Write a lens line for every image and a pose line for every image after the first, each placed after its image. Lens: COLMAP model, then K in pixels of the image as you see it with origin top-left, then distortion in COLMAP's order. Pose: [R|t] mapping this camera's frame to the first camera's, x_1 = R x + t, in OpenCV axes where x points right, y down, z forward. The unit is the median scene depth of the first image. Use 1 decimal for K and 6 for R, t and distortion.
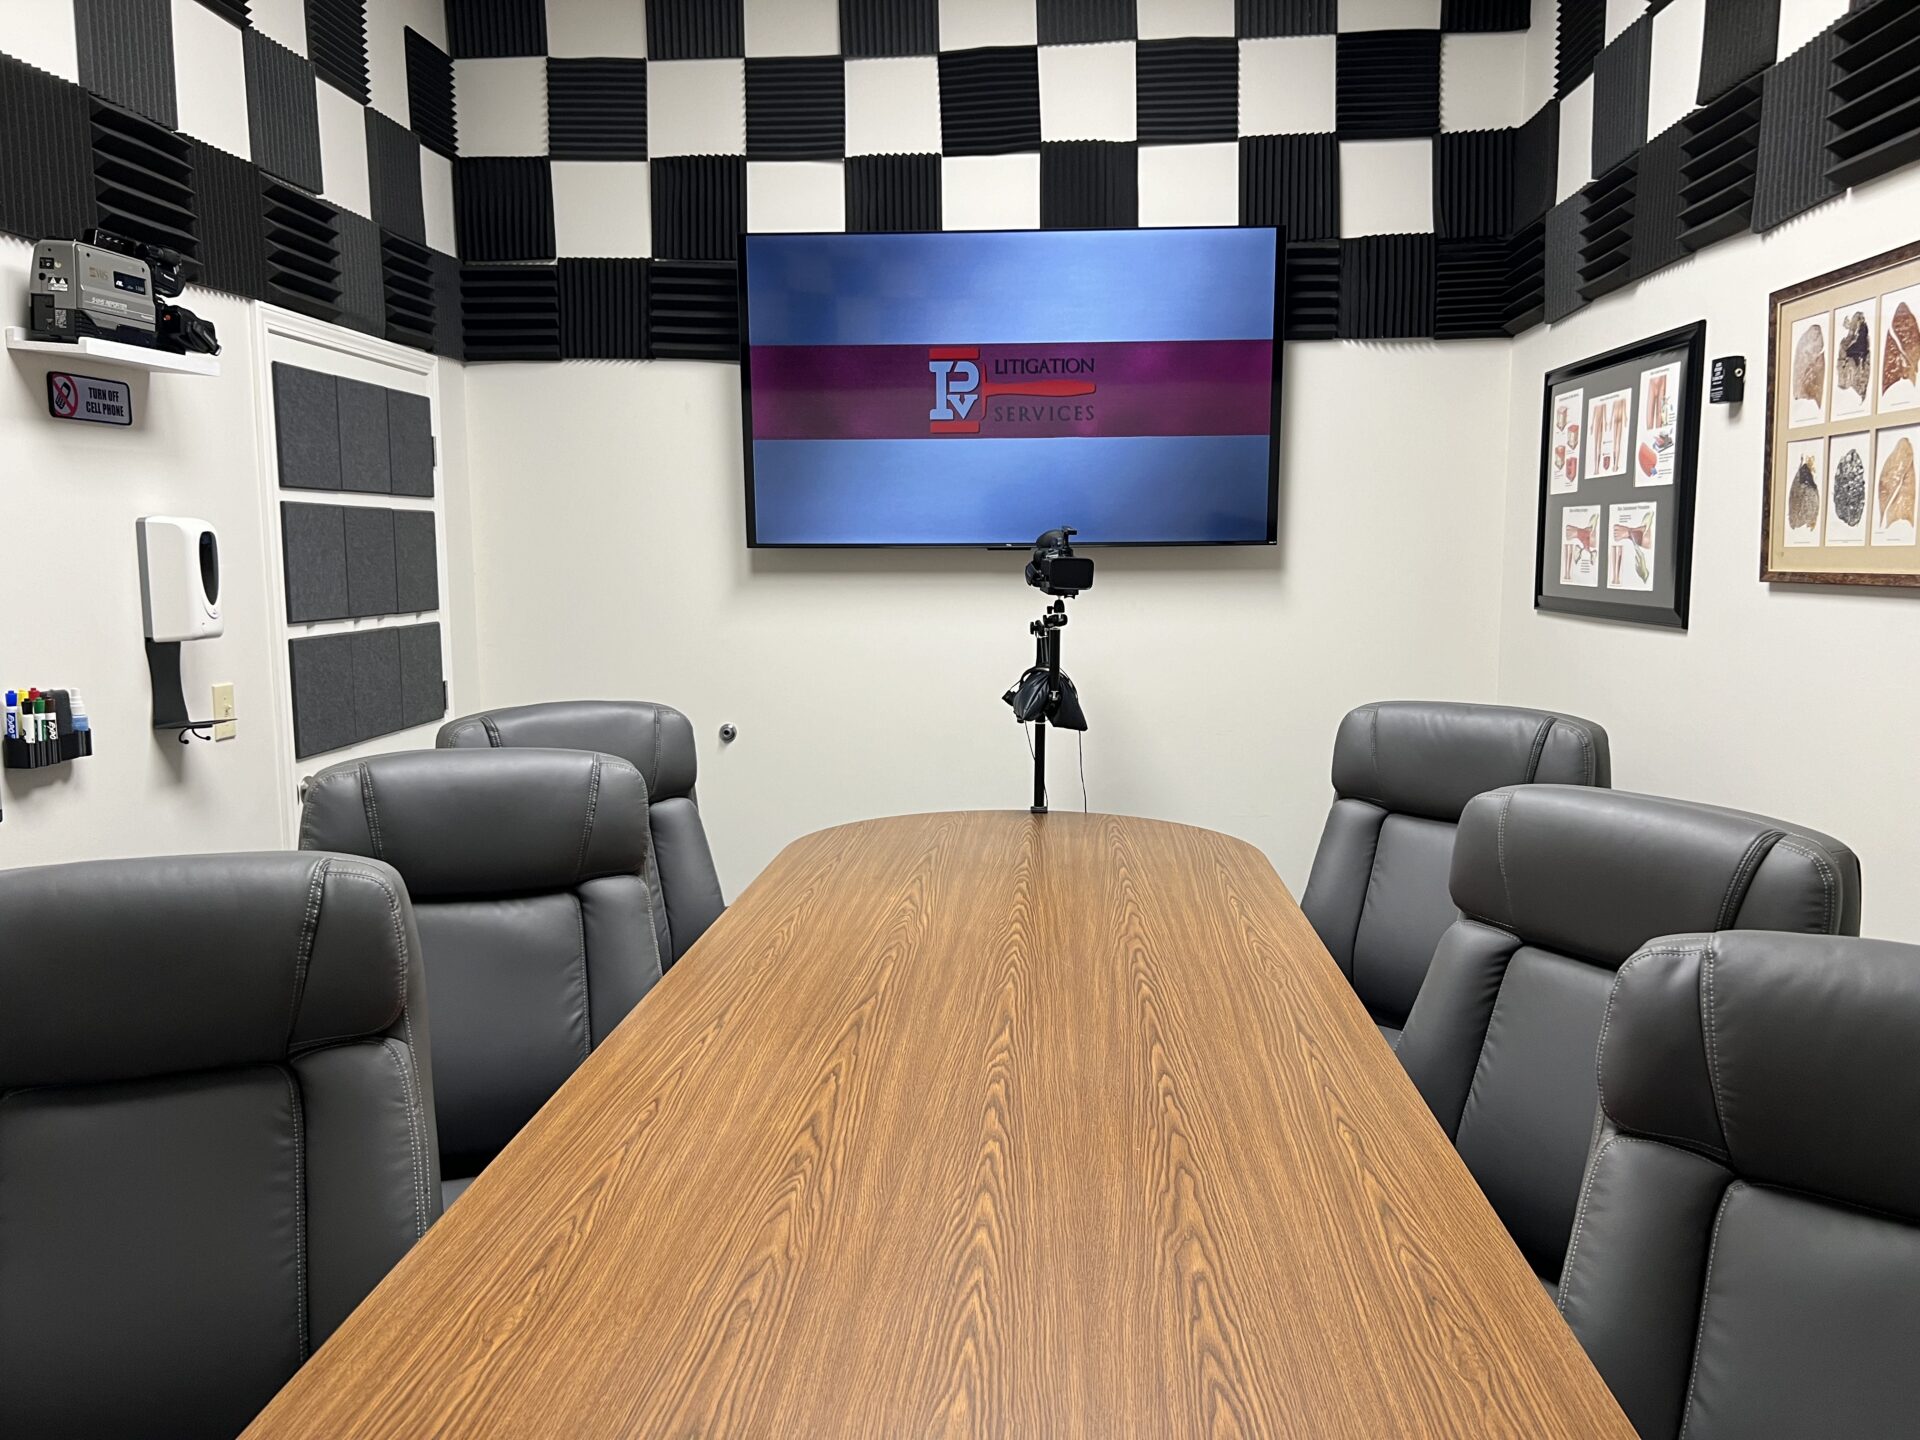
lens RADIAL K [[1454.1, 0, 972.7], [0, 1454.1, 723.1], [0, 0, 1]] dist [0.036091, -0.002098]
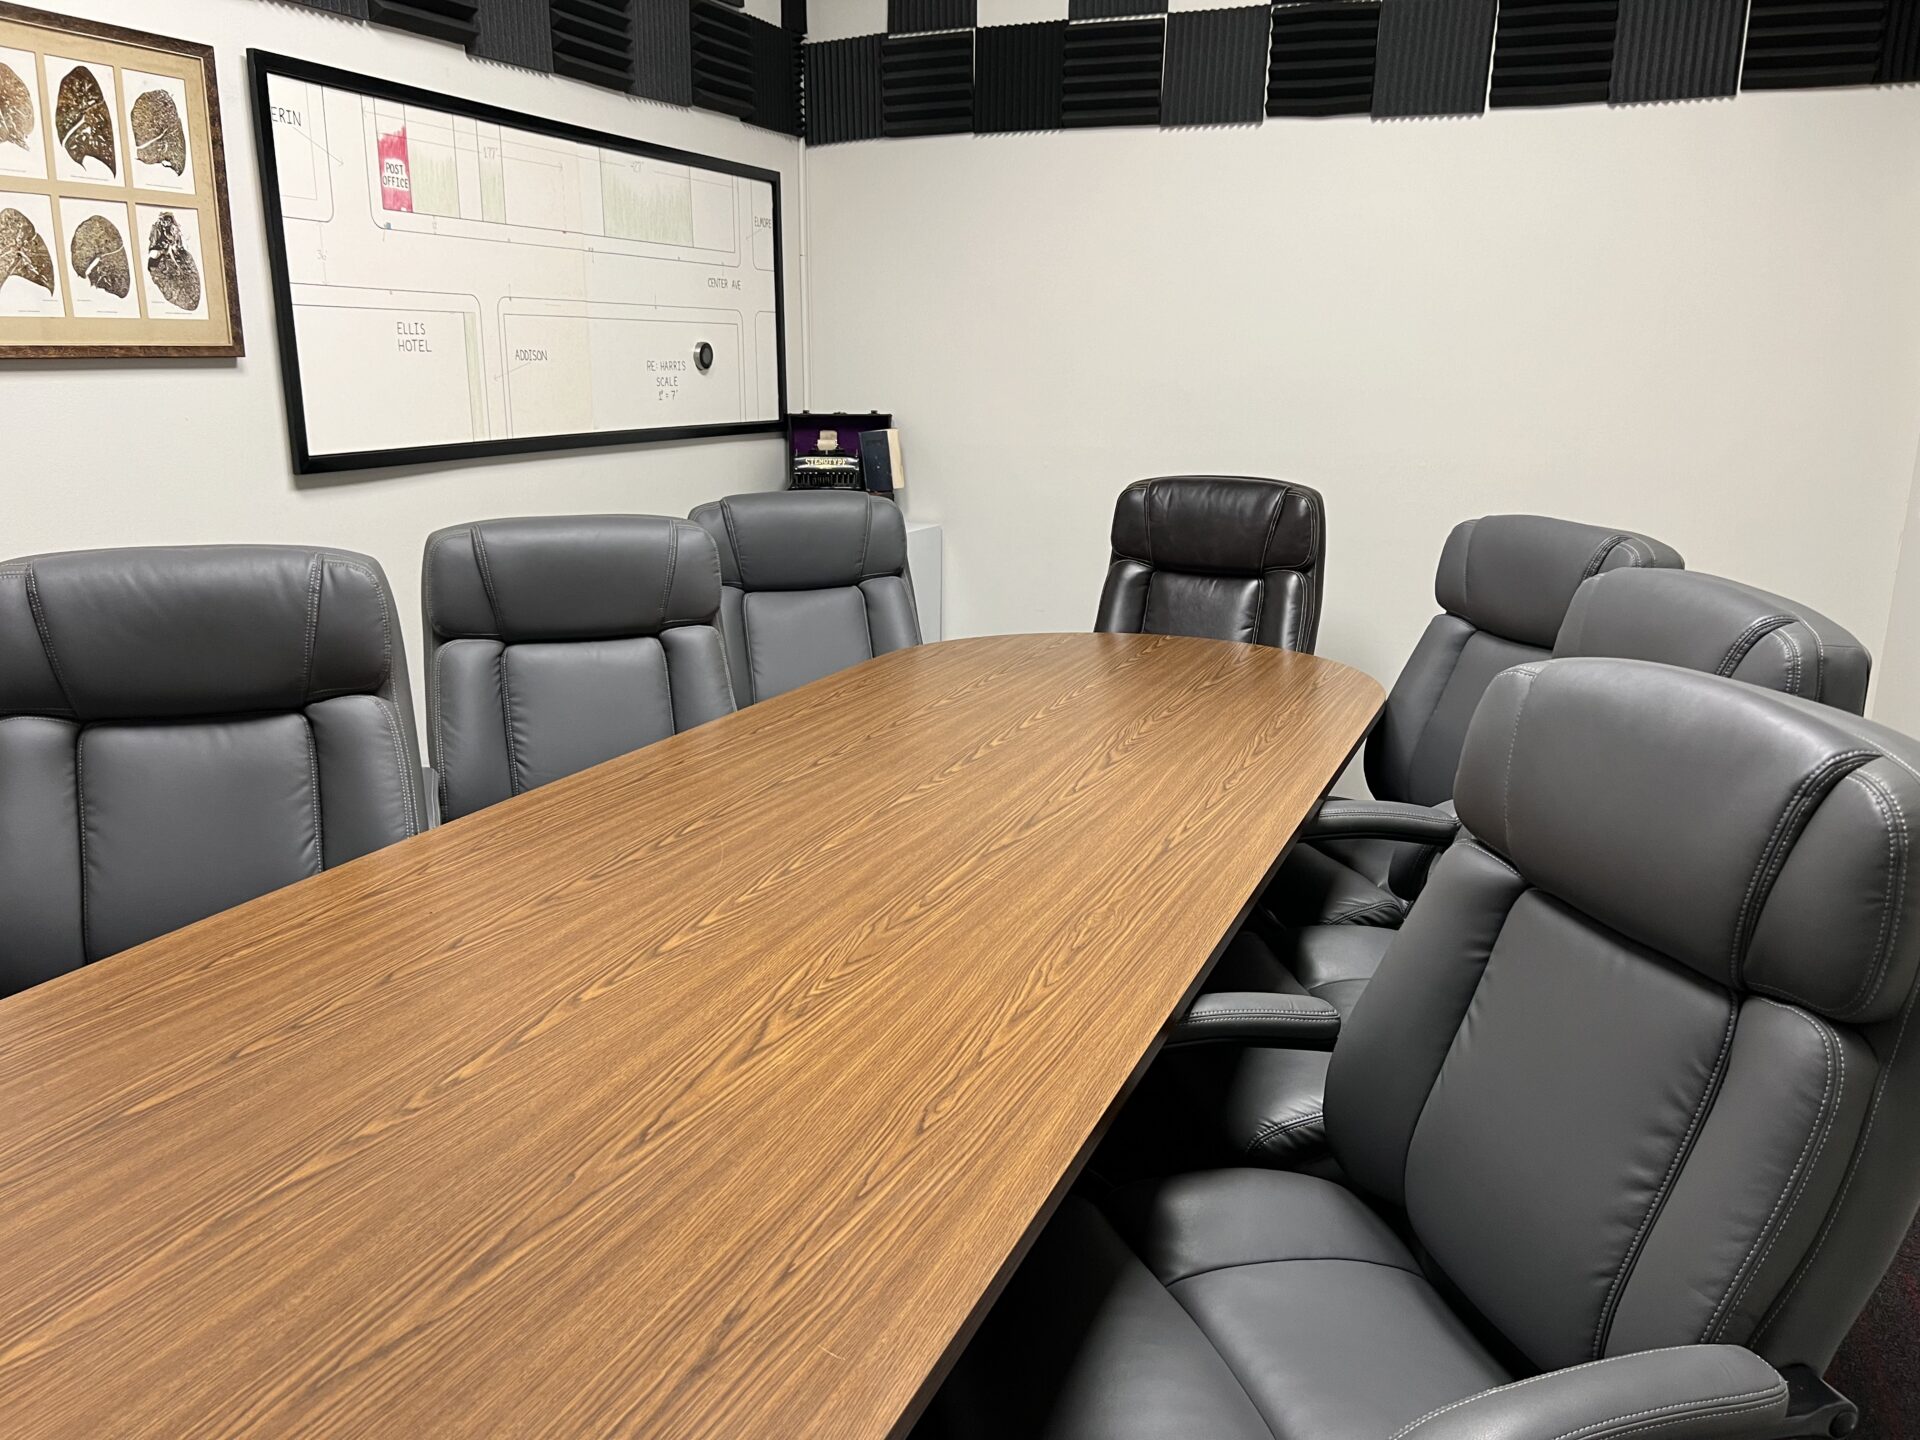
lens RADIAL K [[1454.1, 0, 955.5], [0, 1454.1, 717.2], [0, 0, 1]] dist [0.036091, -0.002098]
pose [[-0.940465, -0.083493, 0.329476, -0.318980], [0.037684, 0.937769, 0.345210, -0.182346], [-0.337795, 0.337074, -0.878792, 1.692483]]
